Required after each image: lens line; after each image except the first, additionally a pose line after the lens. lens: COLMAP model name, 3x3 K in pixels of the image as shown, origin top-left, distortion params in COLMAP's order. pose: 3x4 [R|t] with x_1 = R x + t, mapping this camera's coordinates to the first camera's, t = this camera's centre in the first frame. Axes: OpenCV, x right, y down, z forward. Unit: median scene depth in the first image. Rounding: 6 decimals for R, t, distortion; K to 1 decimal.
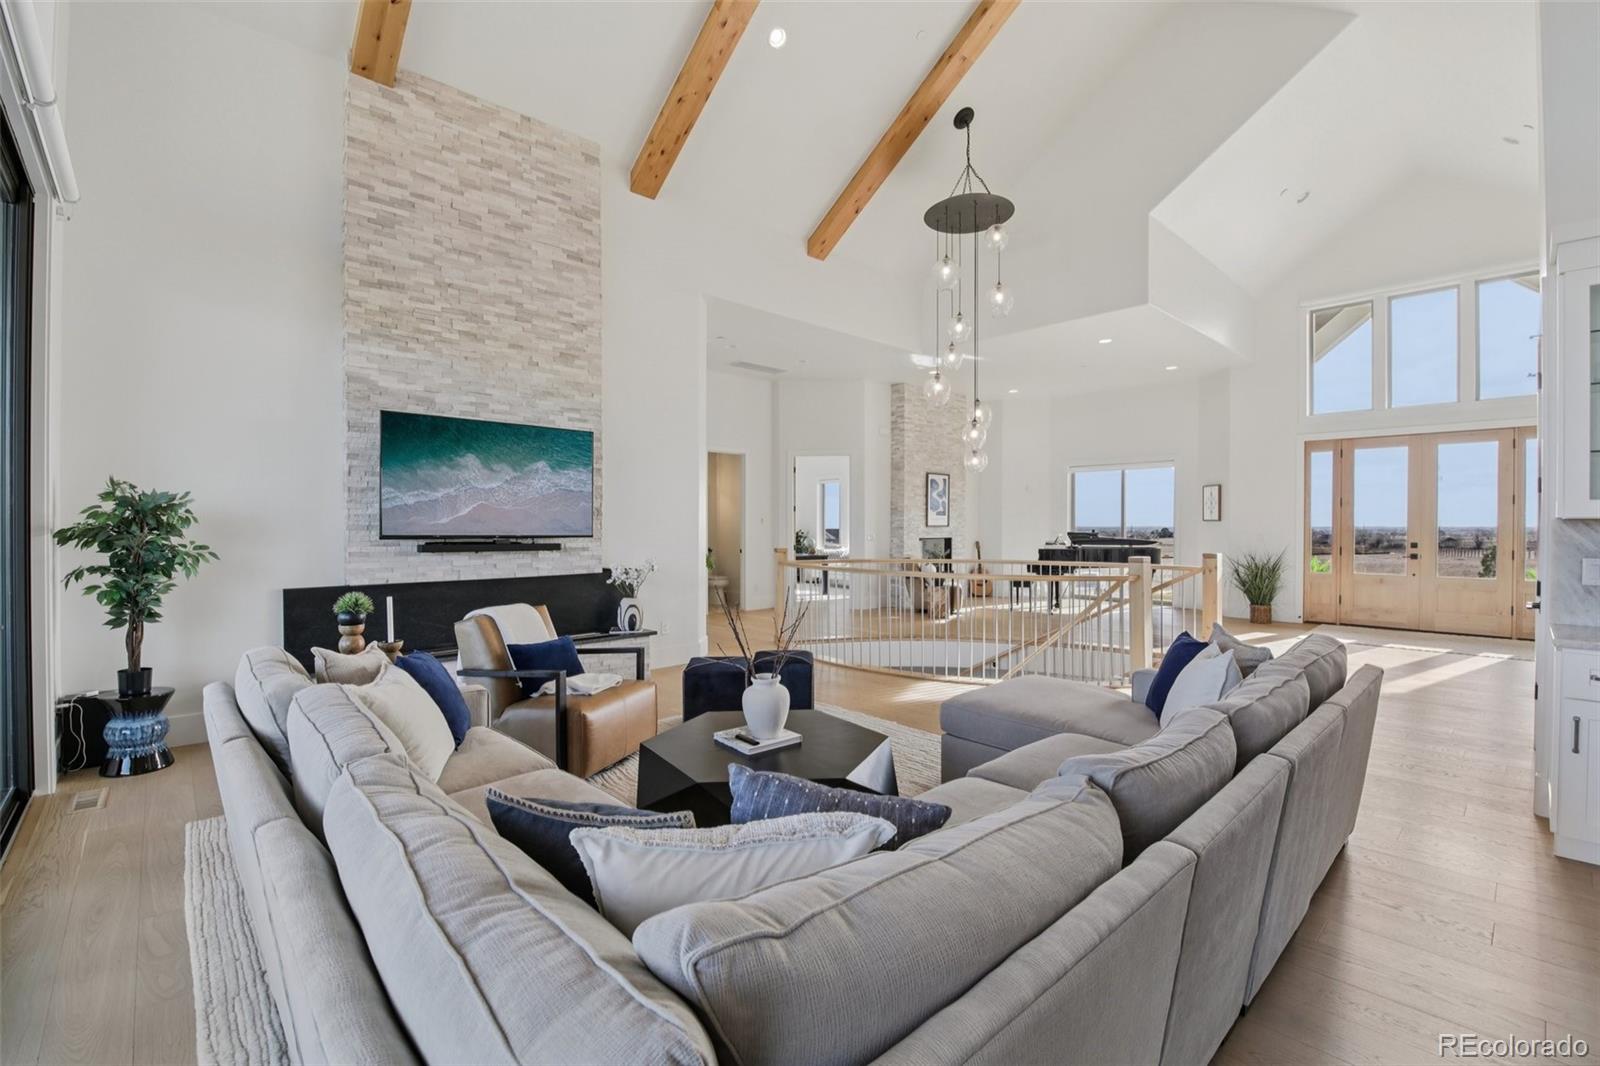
lens RADIAL K [[695.7, 0, 795.8], [0, 695.7, 525.9], [0, 0, 1]] dist [-0.002238, -0.008849]
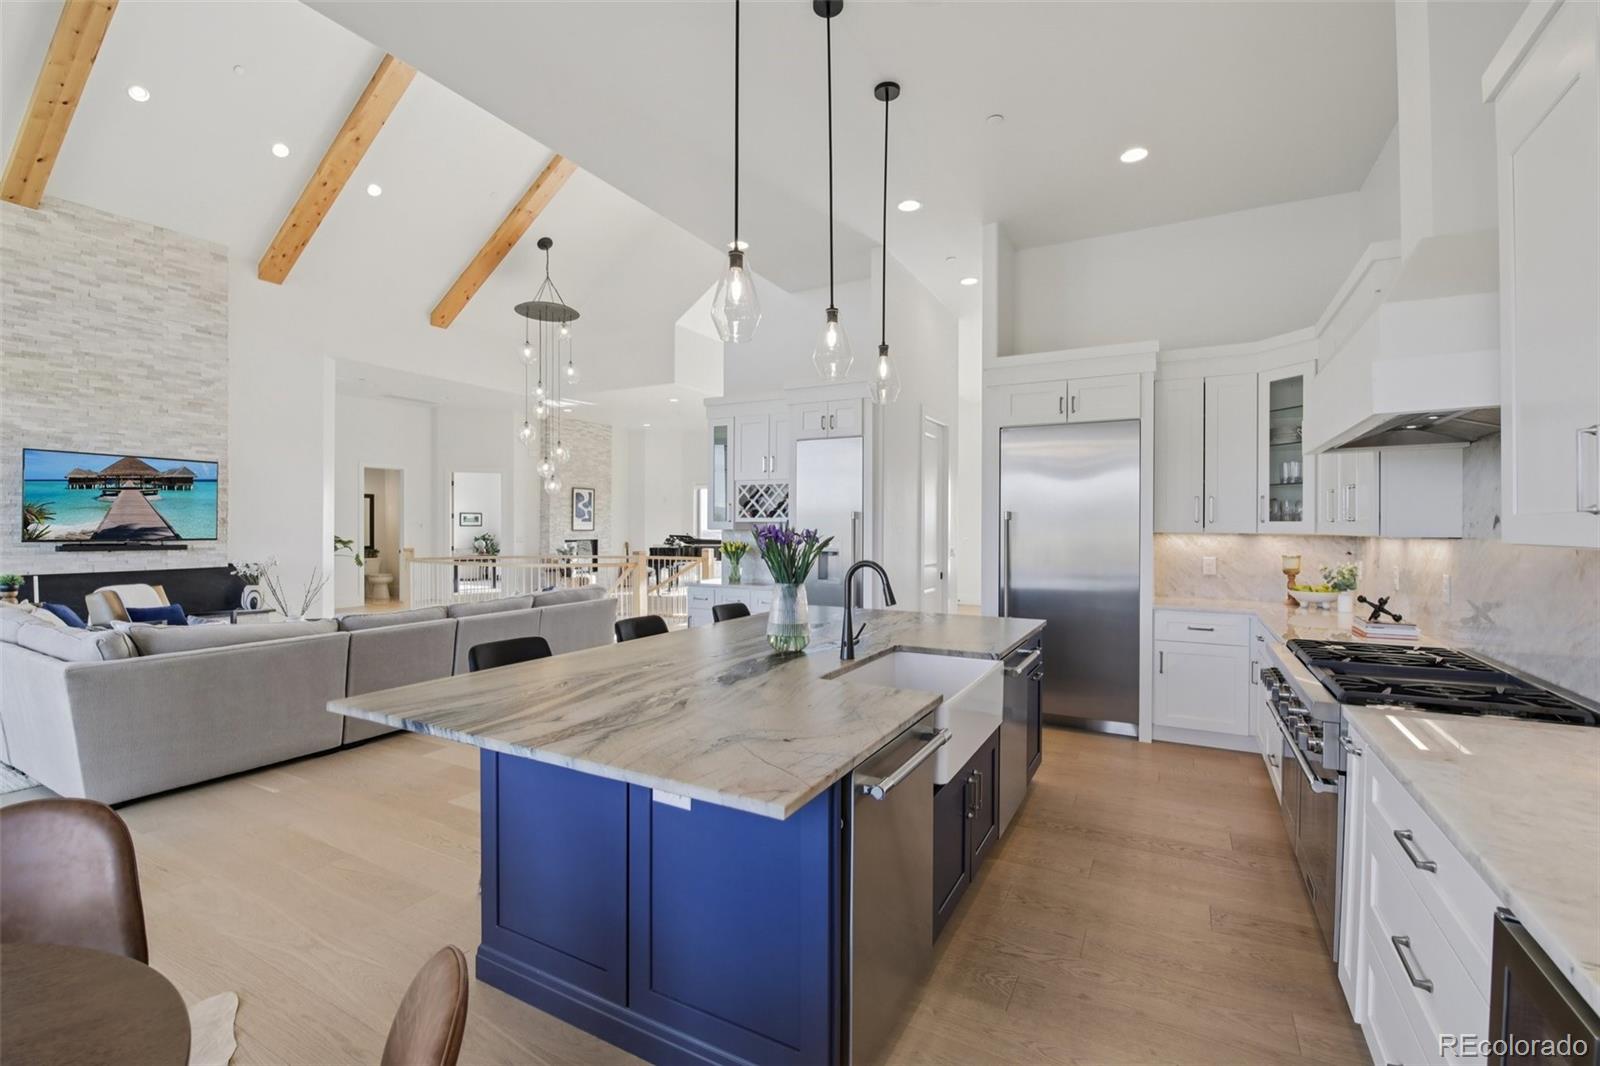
lens RADIAL K [[695.7, 0, 795.8], [0, 695.7, 525.9], [0, 0, 1]] dist [-0.002238, -0.008849]
pose [[0.947122, 0.002544, 0.320863, 0.364977], [-0.001704, 0.999994, -0.002900, -0.009890], [-0.320868, 0.002200, 0.947121, -0.675992]]
